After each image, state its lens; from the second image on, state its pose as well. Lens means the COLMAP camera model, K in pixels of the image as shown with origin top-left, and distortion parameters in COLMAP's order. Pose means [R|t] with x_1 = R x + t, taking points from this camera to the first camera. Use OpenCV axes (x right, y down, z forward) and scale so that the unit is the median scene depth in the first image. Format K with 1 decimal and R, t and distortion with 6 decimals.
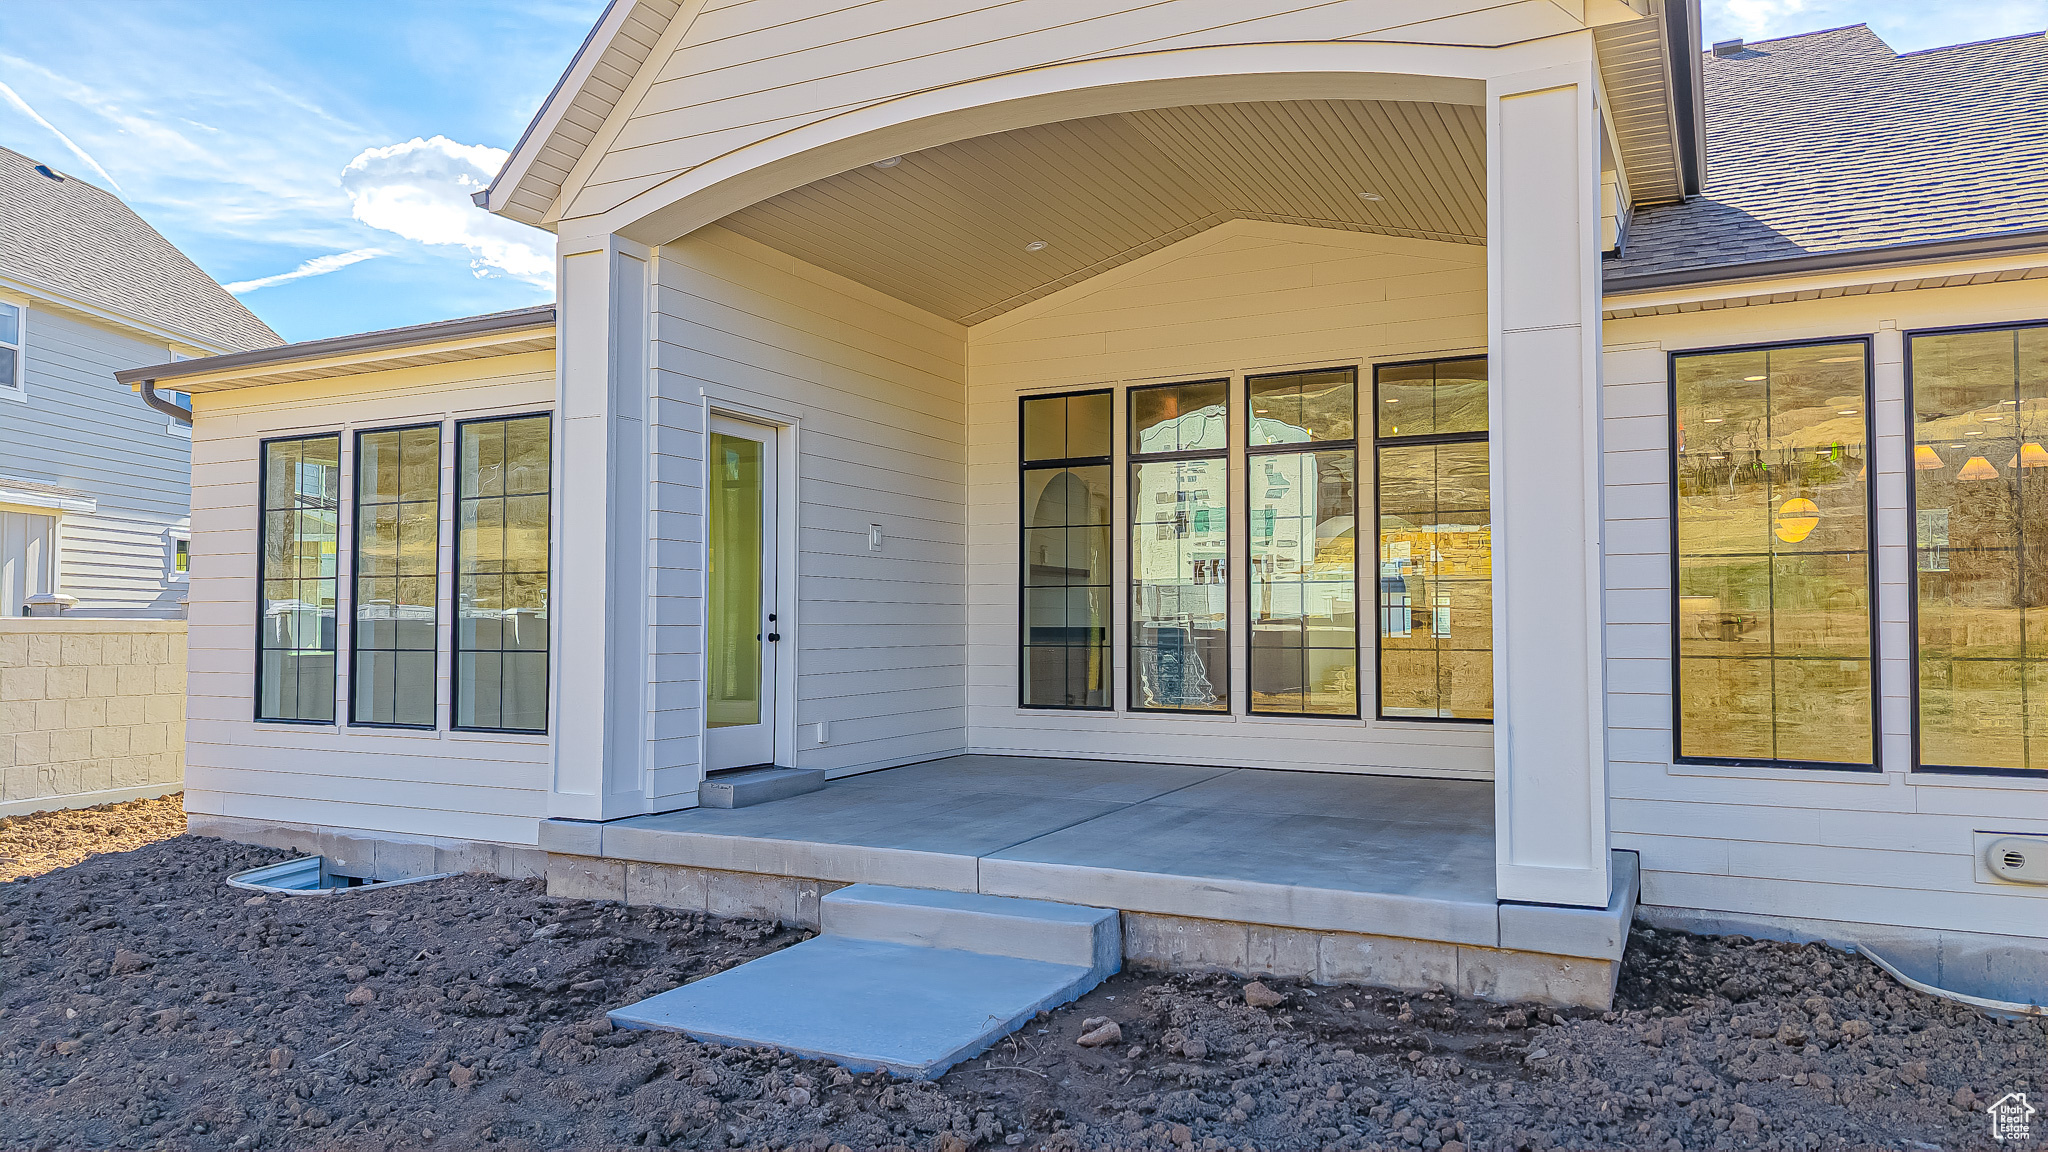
lens RADIAL K [[1369.1, 0, 1037.1], [0, 1369.1, 559.5], [0, 0, 1]] dist [0.029654, -0.035560]
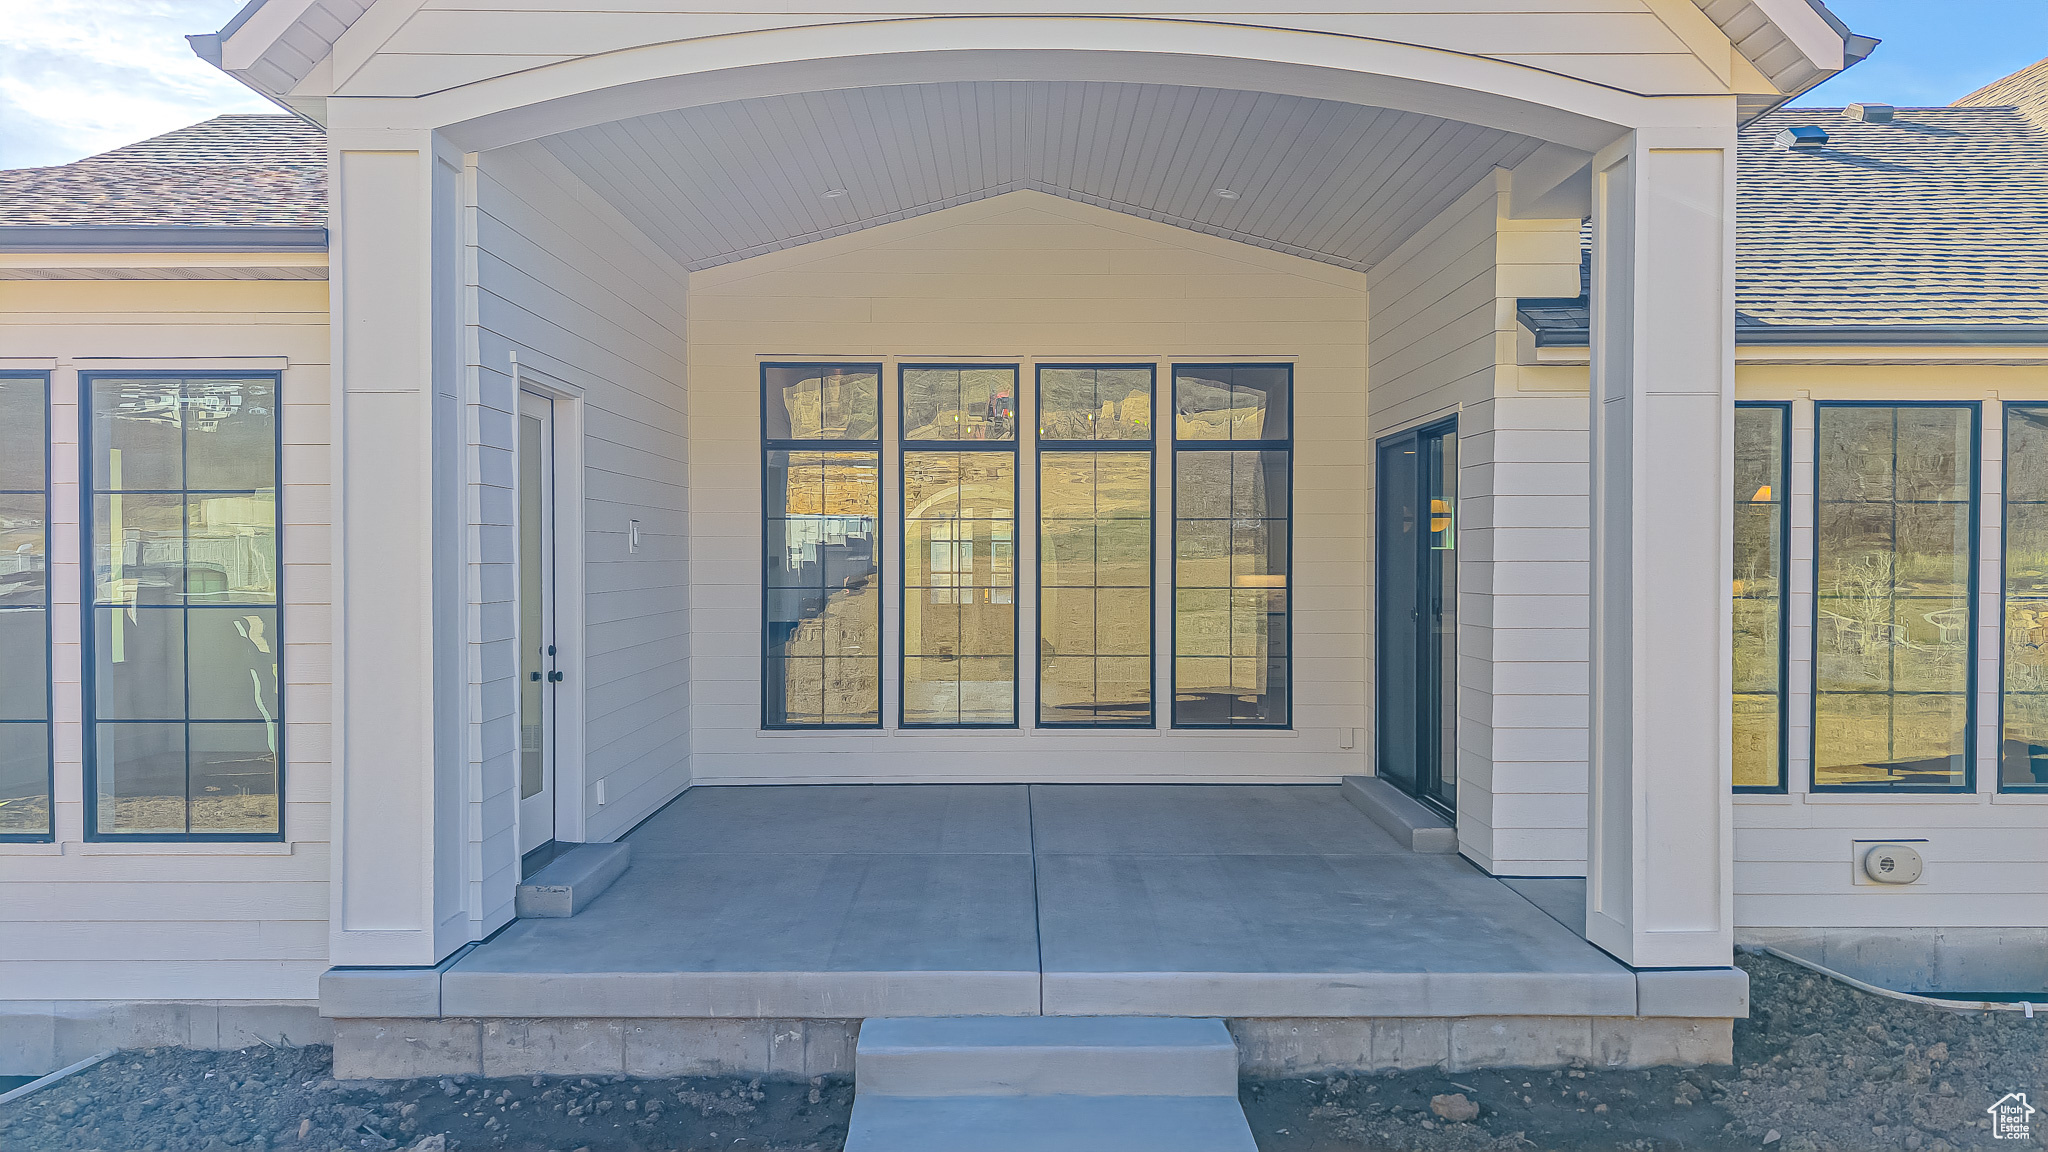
lens RADIAL K [[1369.1, 0, 1025.5], [0, 1369.1, 569.1], [0, 0, 1]] dist [0.029654, -0.035560]
pose [[0.890213, -0.005670, 0.455509, -0.459545], [-0.023583, 0.998008, 0.058513, -0.081134], [-0.454934, -0.062831, 0.888306, 0.296962]]
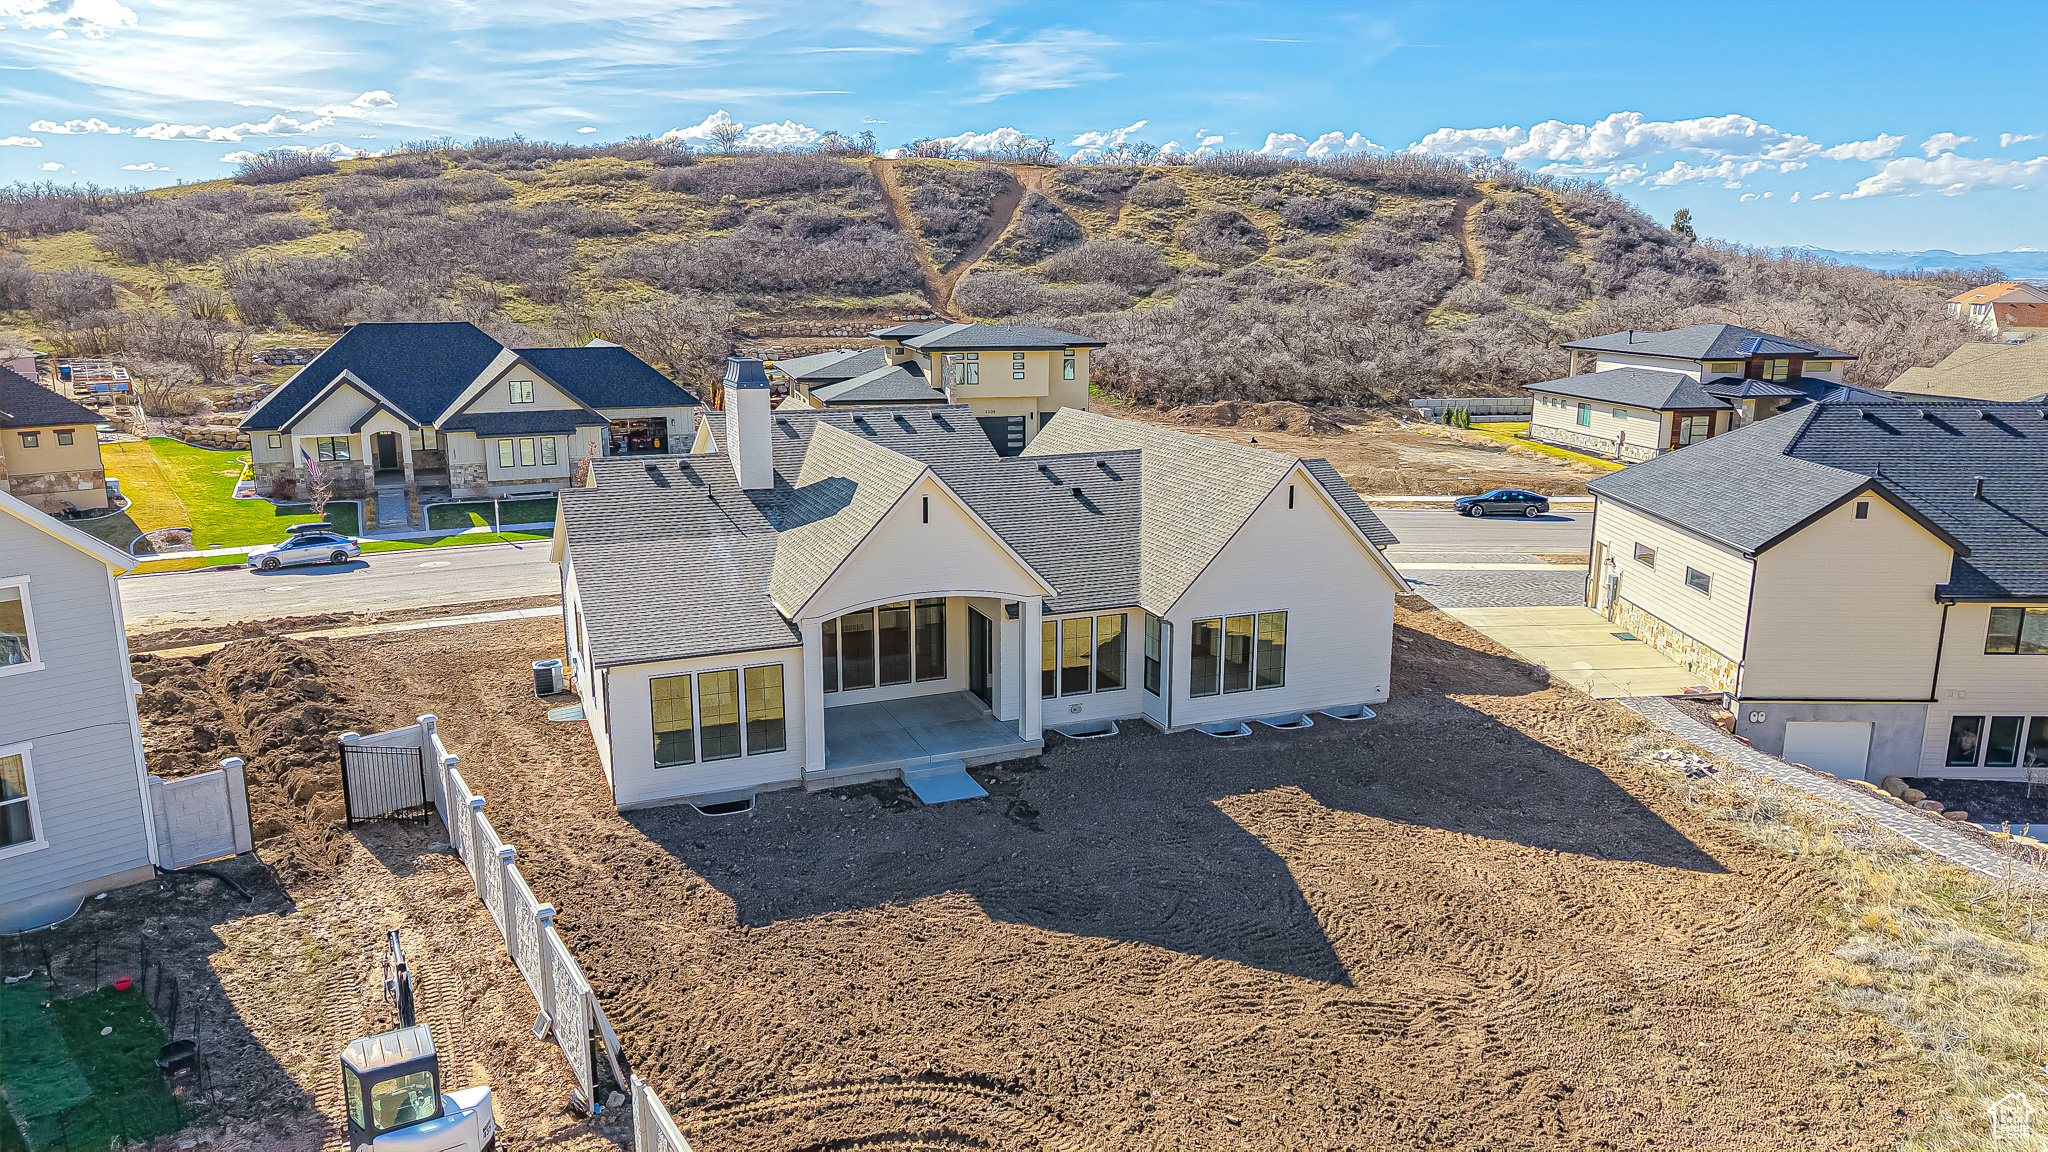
lens RADIAL K [[1369.1, 0, 1011.1], [0, 1369.1, 594.4], [0, 0, 1]] dist [0.029654, -0.035560]
pose [[0.649997, -0.176789, 0.739087, -3.466762], [-0.041258, 0.962920, 0.266614, -1.692296], [-0.758816, -0.203792, 0.618601, -2.151754]]
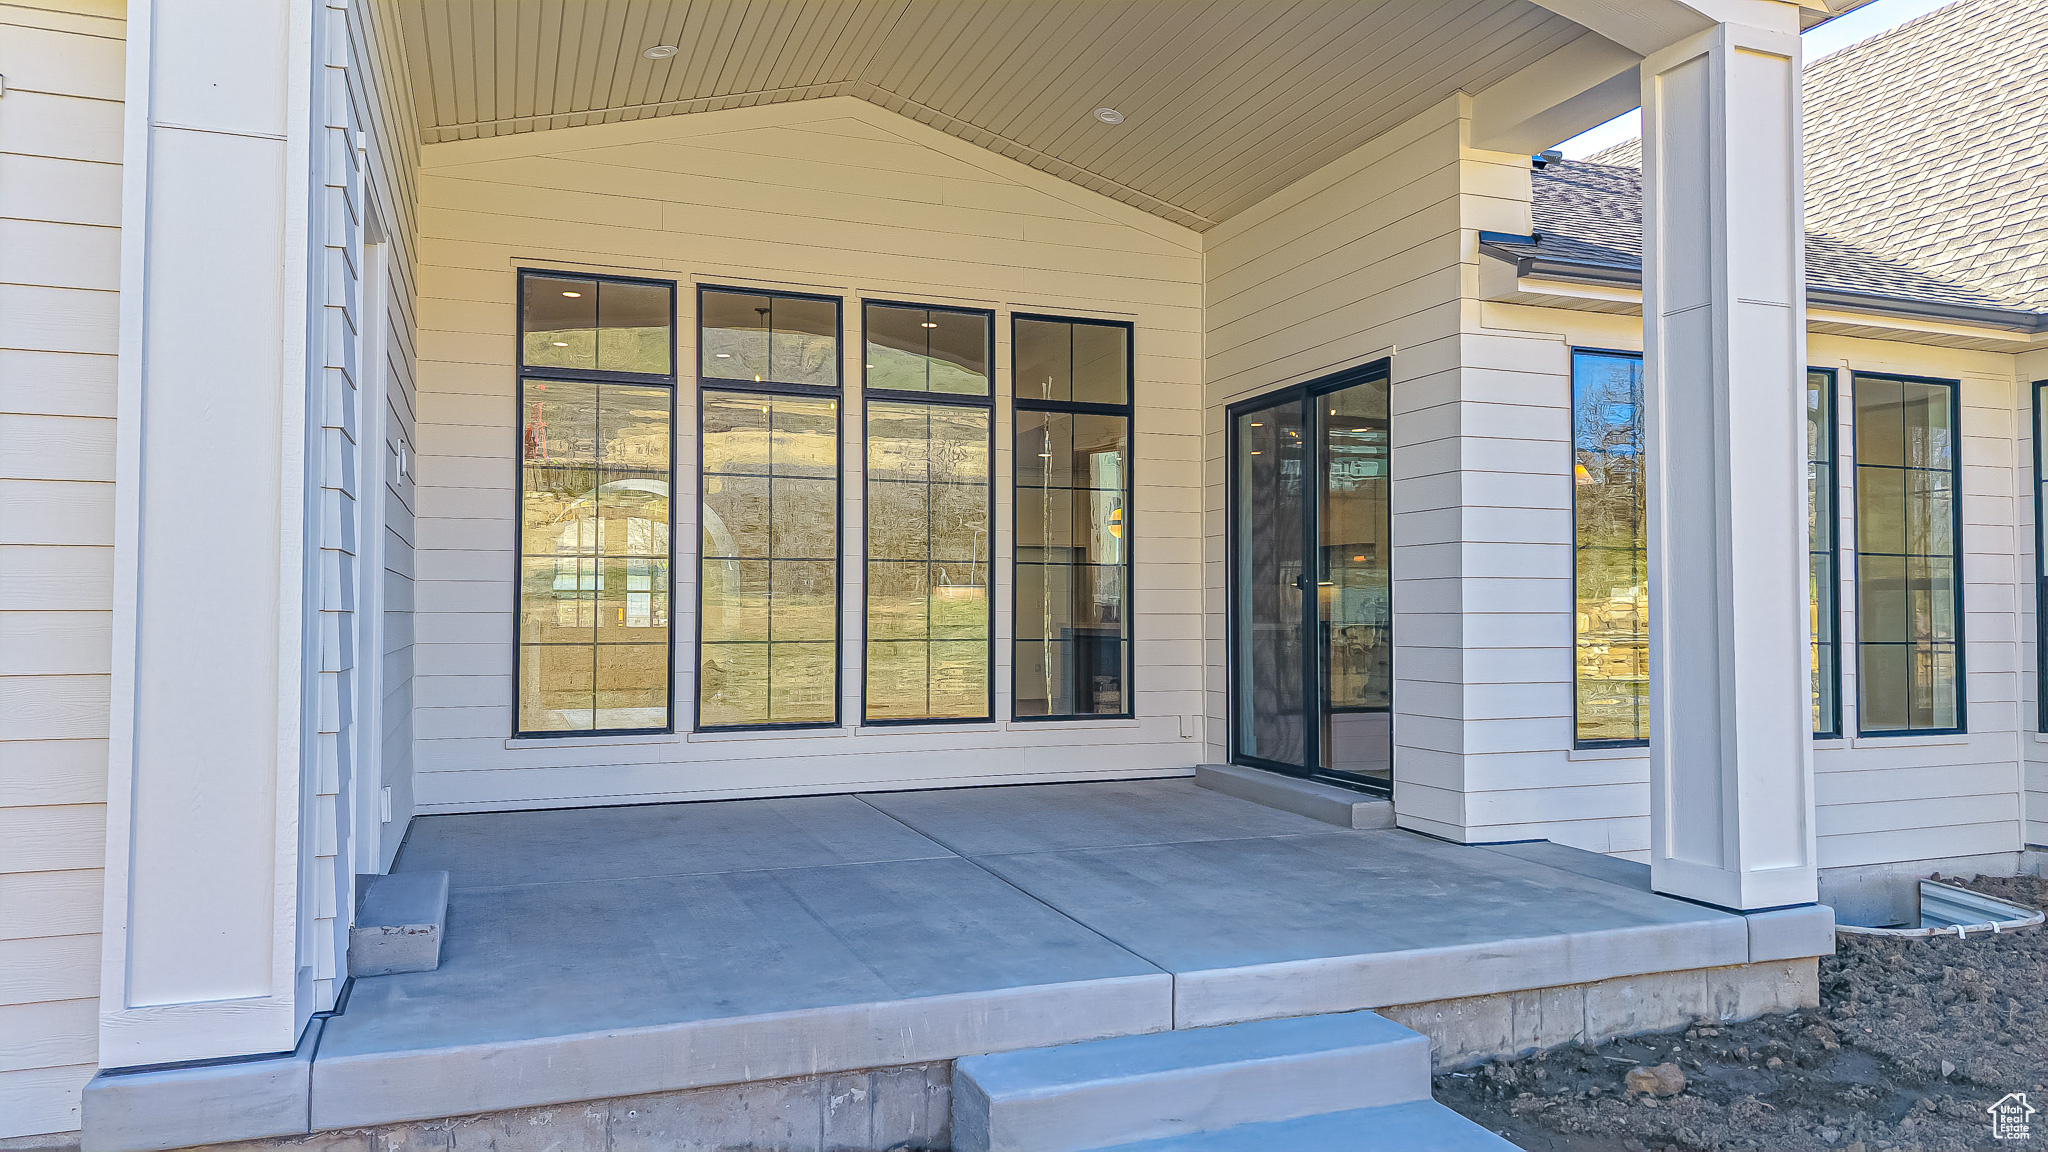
lens RADIAL K [[1369.1, 0, 1027.4], [0, 1369.1, 574.4], [0, 0, 1]] dist [0.029654, -0.035560]
pose [[0.674115, 0.020888, 0.738331, -0.611073], [-0.039493, 0.999189, 0.007790, 0.028349], [-0.737570, -0.034410, 0.674394, 0.660722]]
